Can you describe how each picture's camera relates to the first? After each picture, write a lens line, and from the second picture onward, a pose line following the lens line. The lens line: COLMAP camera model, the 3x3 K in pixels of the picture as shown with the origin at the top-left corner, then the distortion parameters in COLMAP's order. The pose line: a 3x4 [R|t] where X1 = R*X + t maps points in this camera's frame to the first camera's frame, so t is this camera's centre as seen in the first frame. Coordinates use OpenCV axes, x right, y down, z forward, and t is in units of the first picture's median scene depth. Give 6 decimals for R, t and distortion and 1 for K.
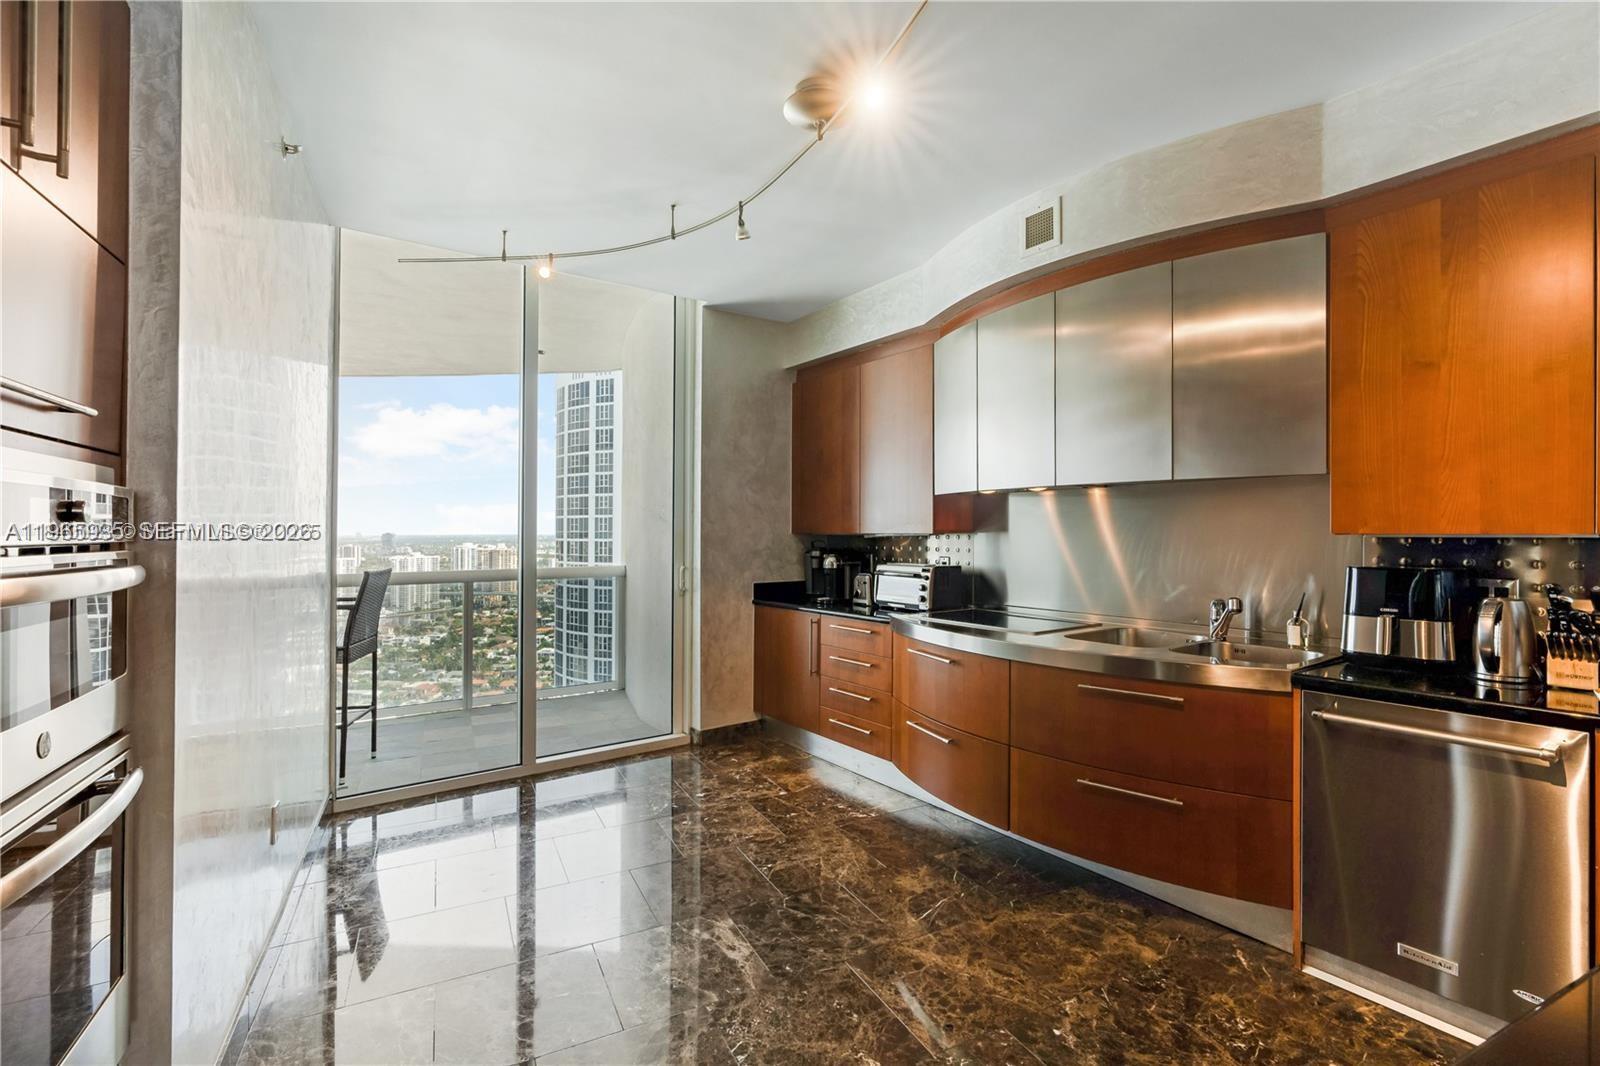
lens RADIAL K [[723.9, 0, 816.0], [0, 723.9, 521.8], [0, 0, 1]] dist [-0.008971, 0.002714]
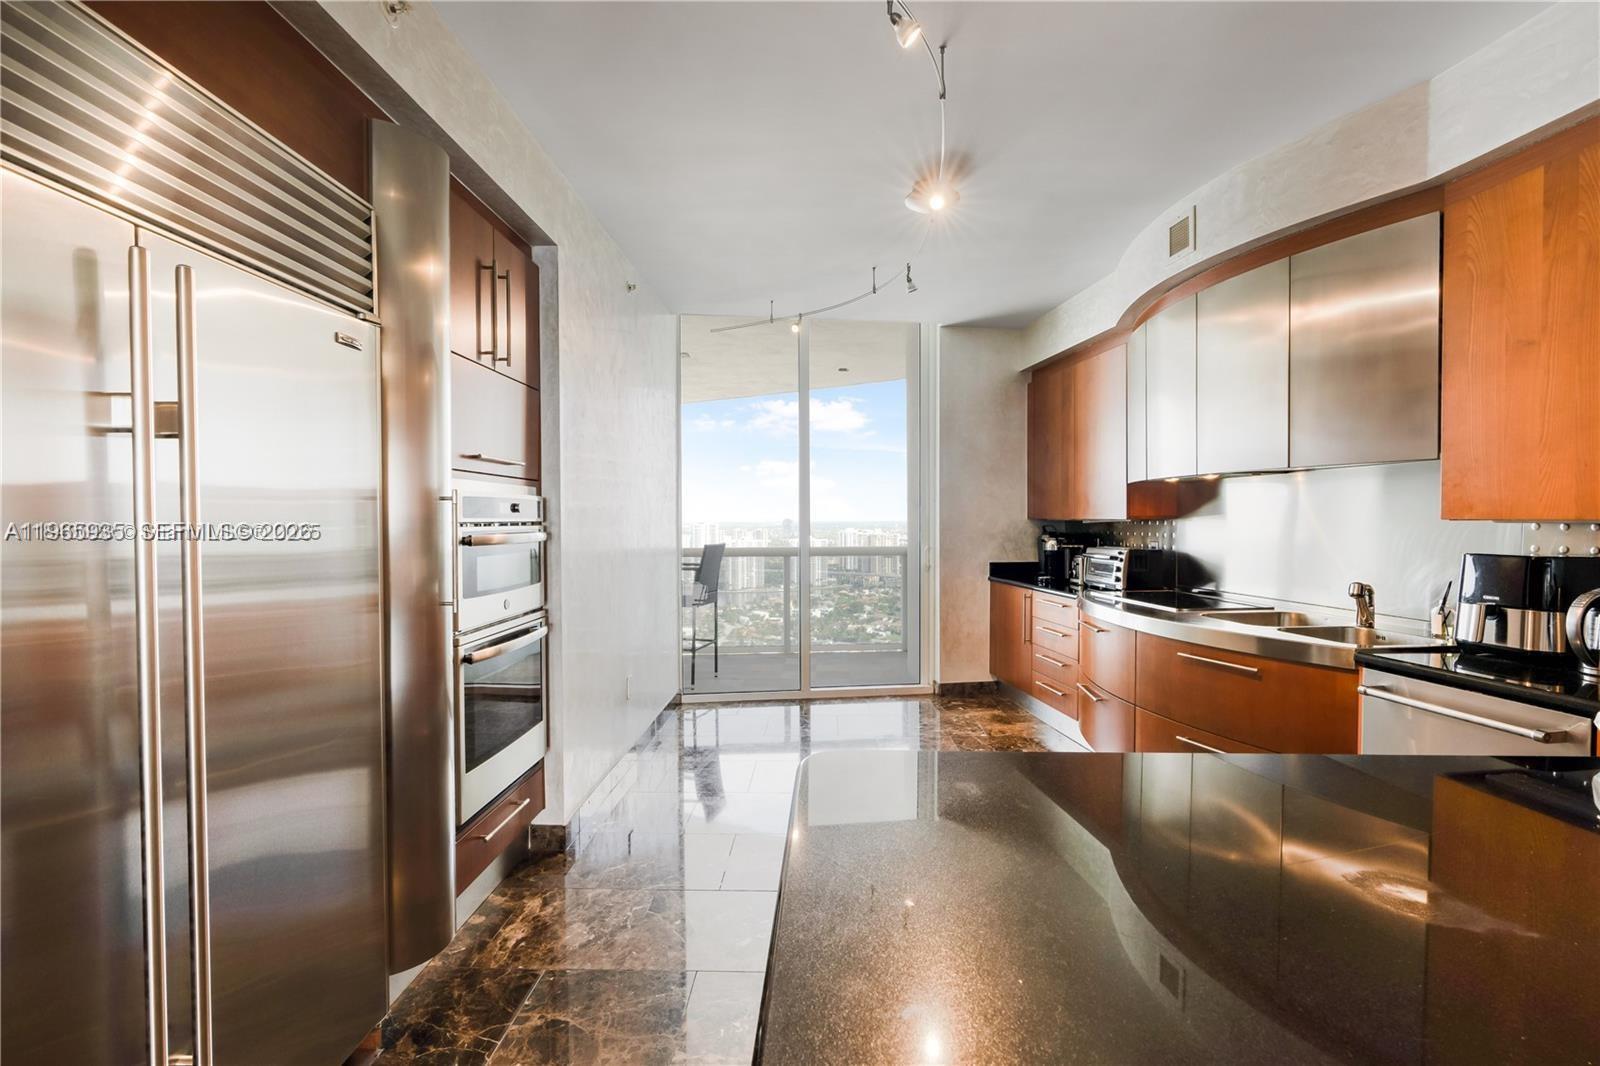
lens RADIAL K [[723.9, 0, 814.0], [0, 723.9, 533.0], [0, 0, 1]] dist [-0.008971, 0.002714]
pose [[0.877678, 0.010900, -0.479127, 0.256217], [0.005575, 0.999441, 0.032950, -0.001244], [0.479219, -0.031590, 0.877127, -0.162665]]
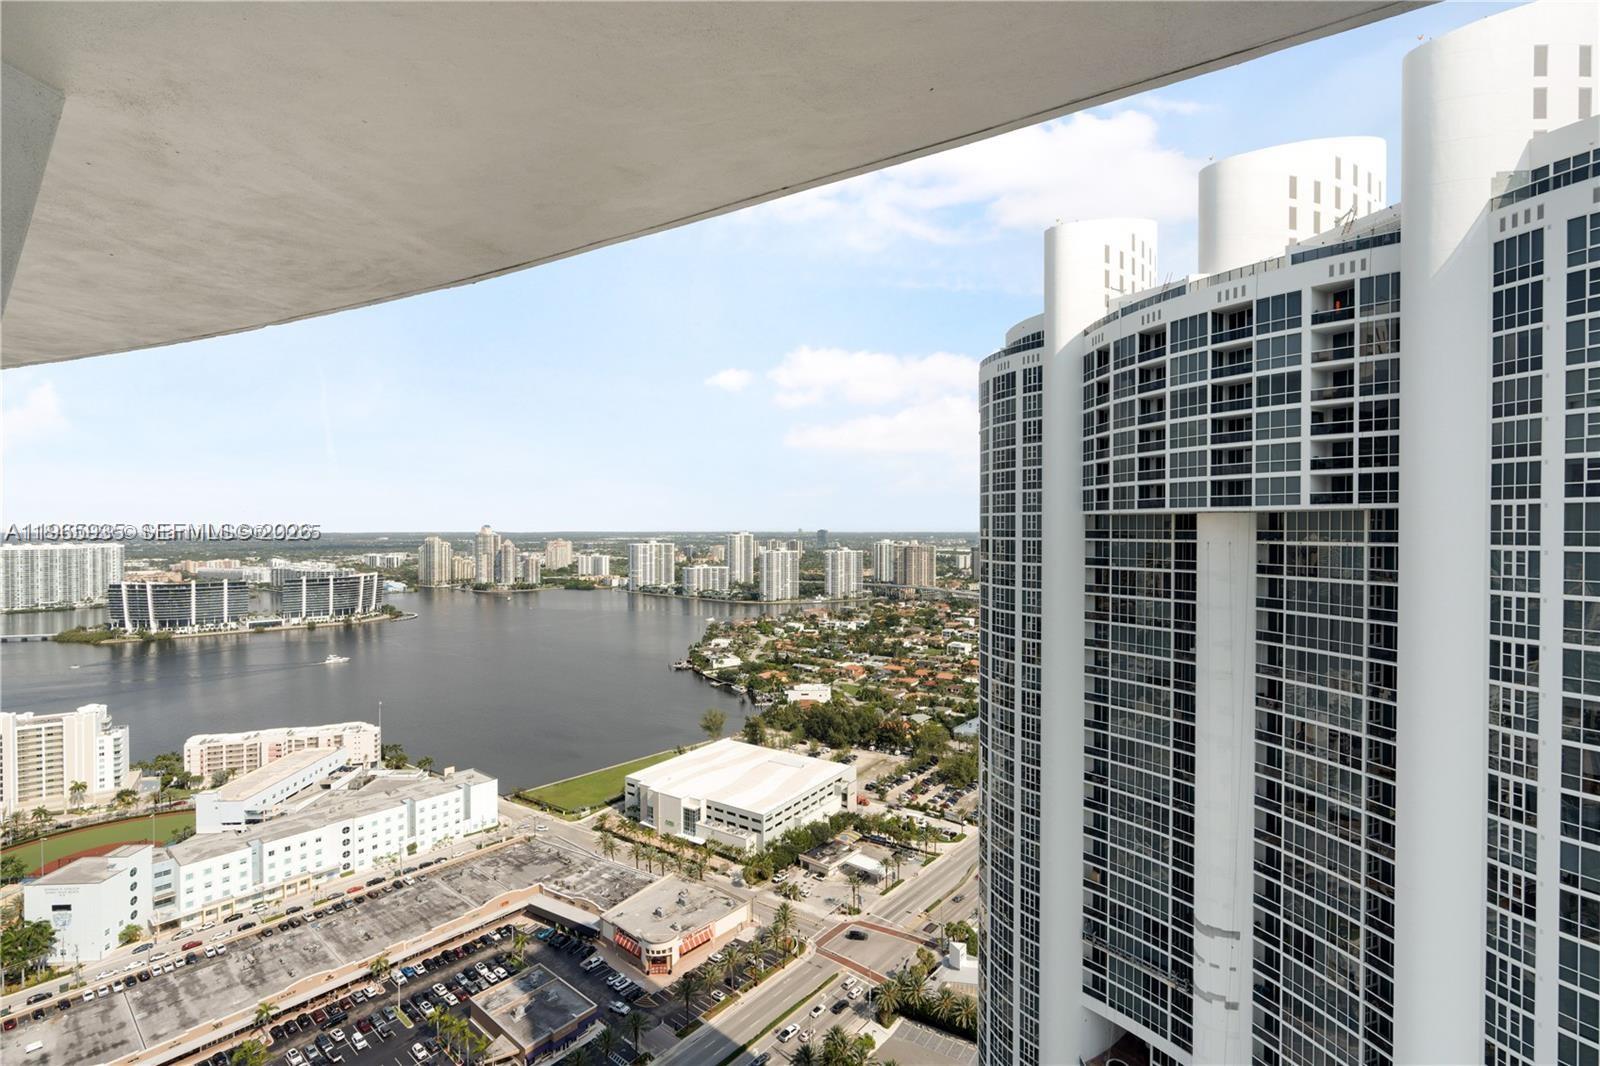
lens RADIAL K [[723.9, 0, 808.7], [0, 723.9, 538.6], [0, 0, 1]] dist [-0.008971, 0.002714]
pose [[0.851631, 0.014233, -0.523948, -2.151243], [-0.000769, 0.999664, 0.025905, 0.037256], [0.524141, -0.021659, 0.851356, 2.159766]]
